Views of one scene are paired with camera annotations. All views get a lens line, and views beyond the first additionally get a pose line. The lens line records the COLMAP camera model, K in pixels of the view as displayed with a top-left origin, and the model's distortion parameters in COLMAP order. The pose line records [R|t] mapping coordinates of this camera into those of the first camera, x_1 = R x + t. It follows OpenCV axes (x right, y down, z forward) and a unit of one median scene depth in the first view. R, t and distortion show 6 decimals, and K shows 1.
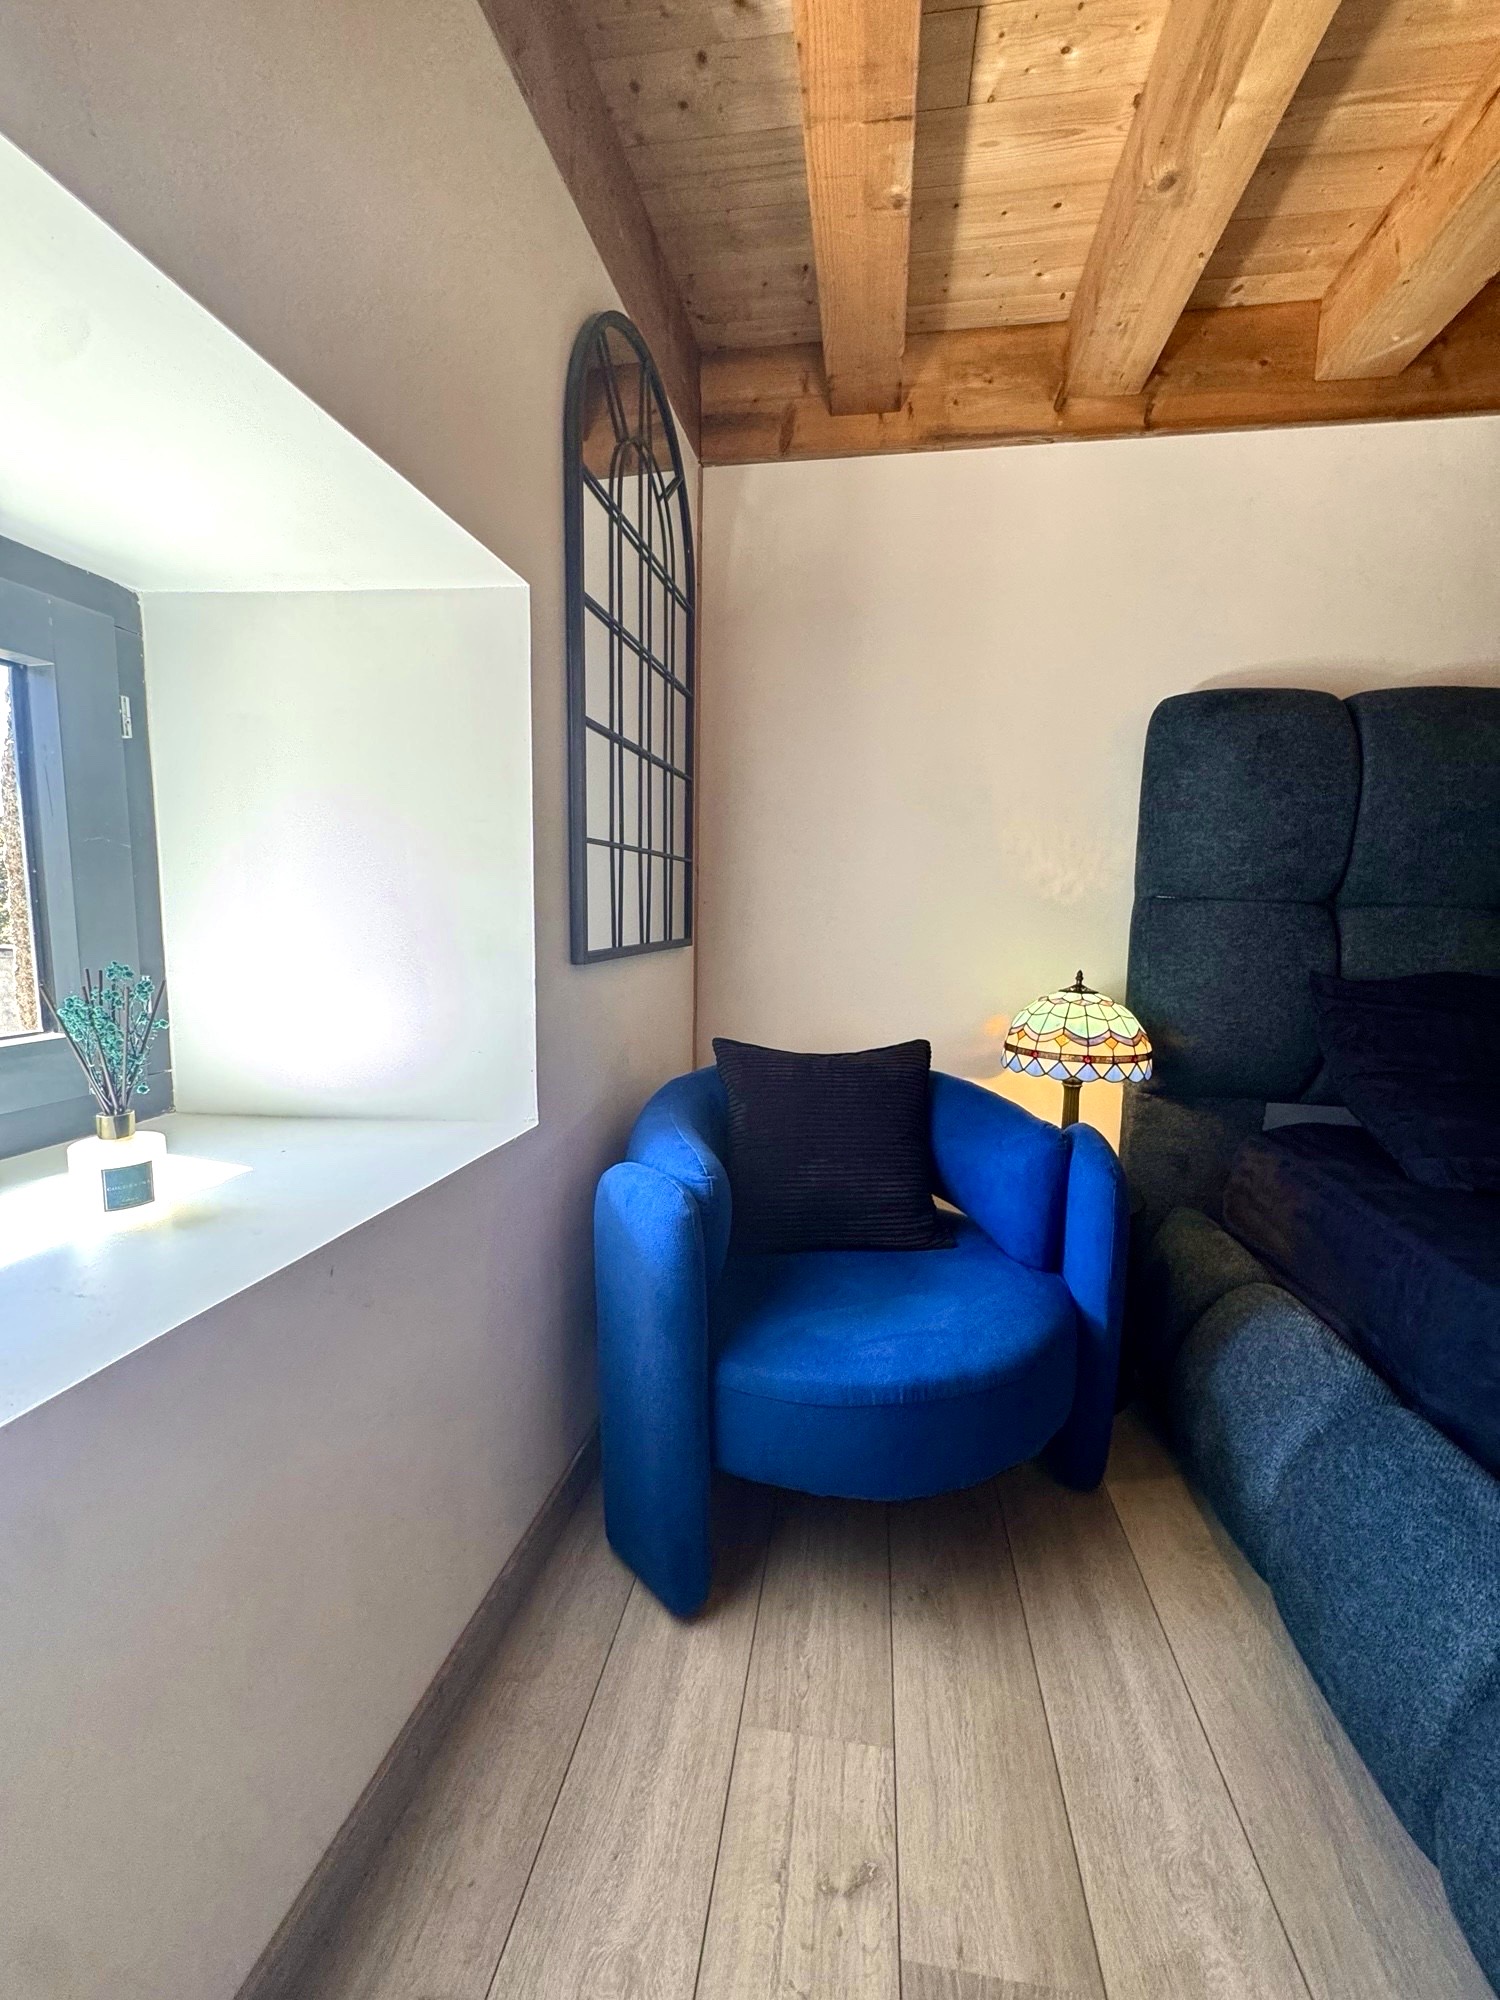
lens RADIAL K [[789.5, 0, 750.0], [0, 789.5, 1000.0], [0, 0, 1]] dist [-0.000479, -0.000051]
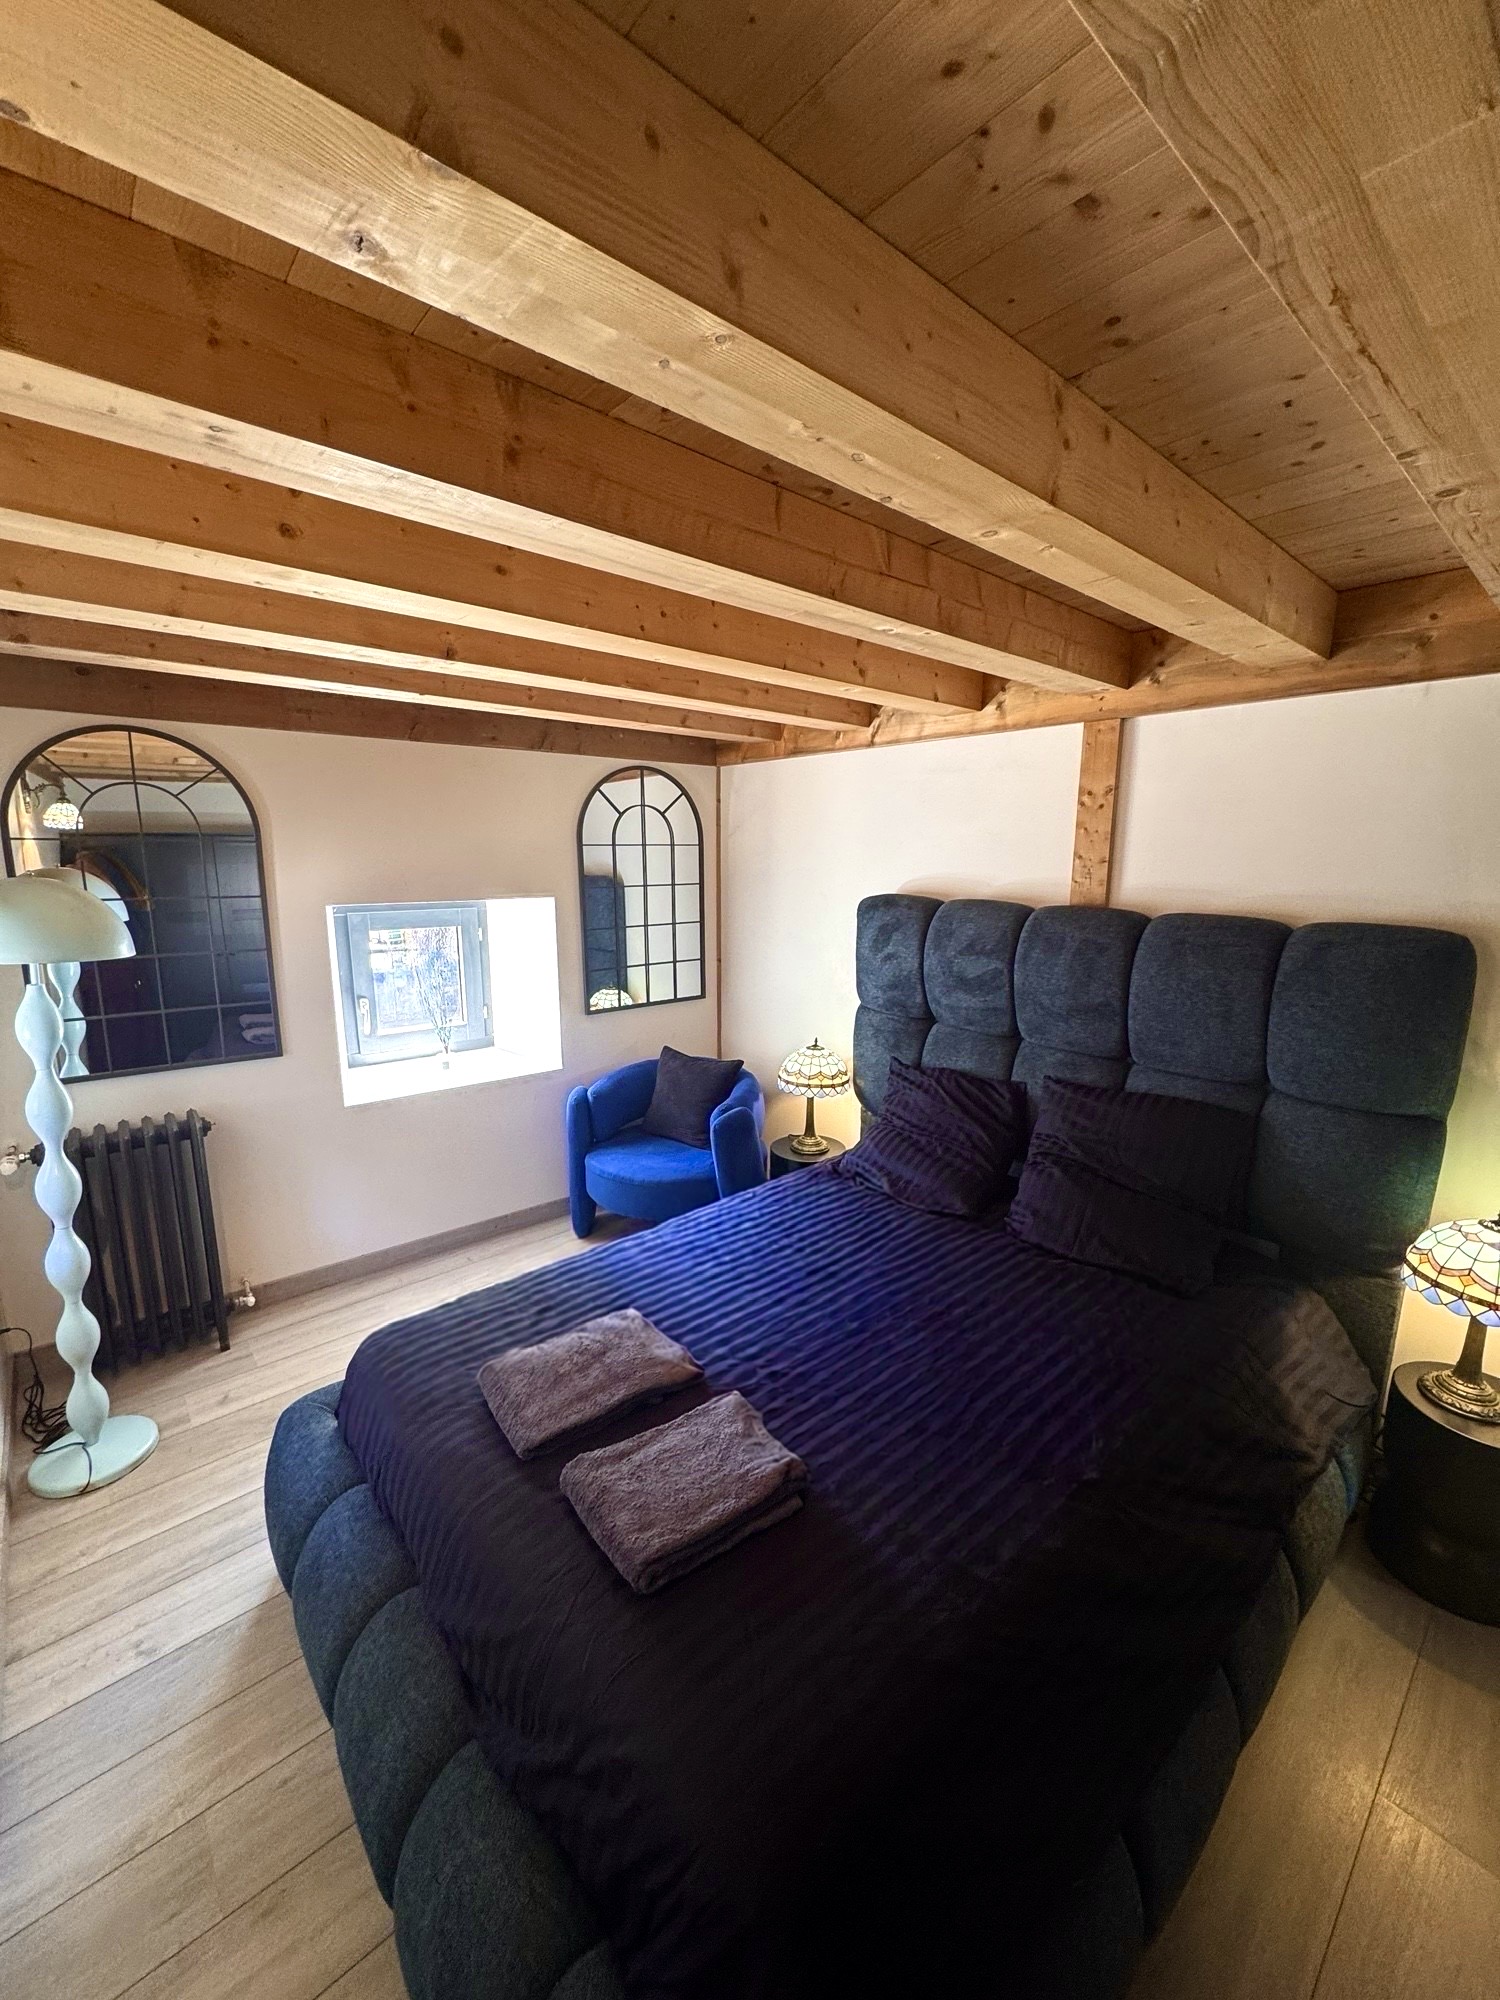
lens RADIAL K [[789.5, 0, 750.0], [0, 789.5, 1000.0], [0, 0, 1]] dist [-0.000479, -0.000051]
pose [[0.762871, 0.099812, -0.638800, 1.530706], [-0.059897, 0.994673, 0.083887, -0.284350], [0.643770, -0.025733, 0.764786, -0.589435]]
